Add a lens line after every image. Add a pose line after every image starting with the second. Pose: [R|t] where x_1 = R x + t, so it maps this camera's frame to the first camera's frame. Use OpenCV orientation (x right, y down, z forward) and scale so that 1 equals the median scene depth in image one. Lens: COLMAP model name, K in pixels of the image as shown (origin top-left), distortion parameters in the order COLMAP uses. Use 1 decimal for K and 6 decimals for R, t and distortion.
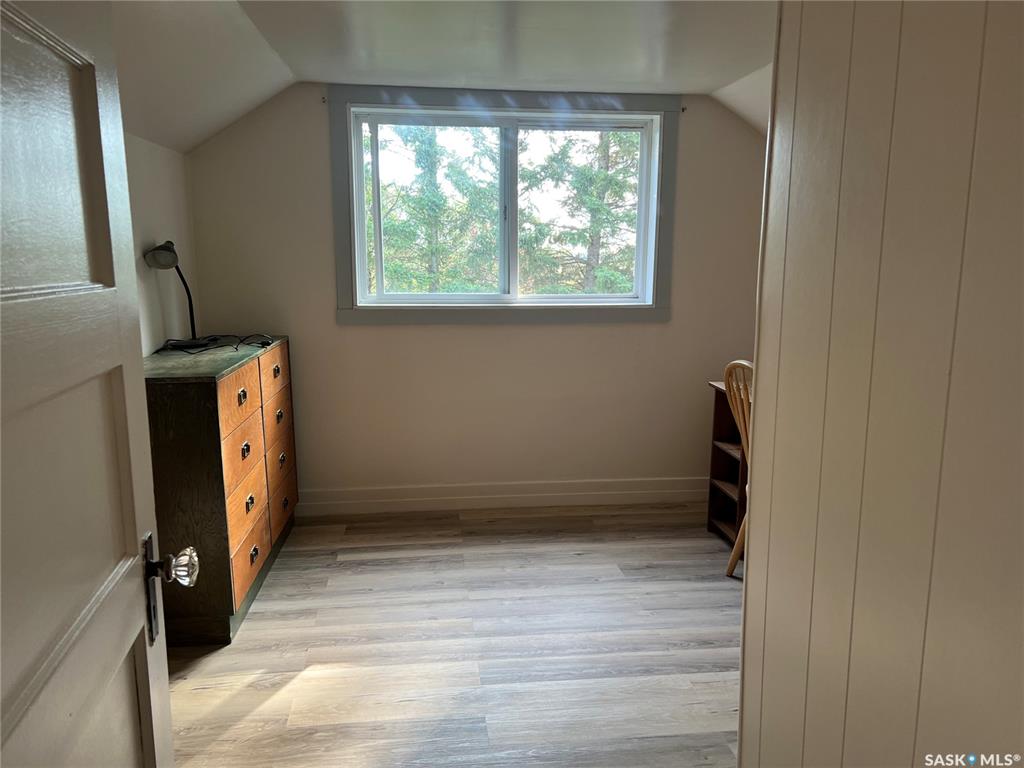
lens RADIAL K [[767.0, 0, 510.7], [0, 767.0, 383.9], [0, 0, 1]] dist [0.057159, -0.060801]
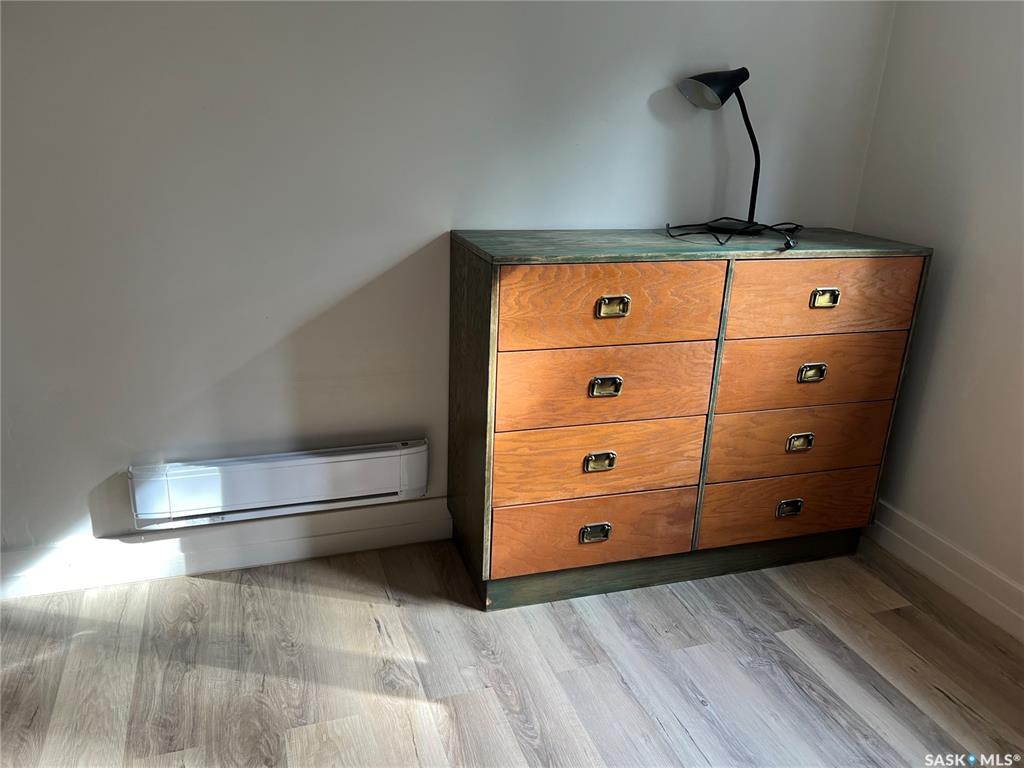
lens RADIAL K [[767.0, 0, 508.6], [0, 767.0, 383.3], [0, 0, 1]] dist [0.057159, -0.060801]
pose [[0.211559, 0.329969, -0.919980, 0.208707], [-0.200611, 0.935904, 0.289548, -0.077816], [0.956555, 0.123302, 0.264194, 0.623263]]
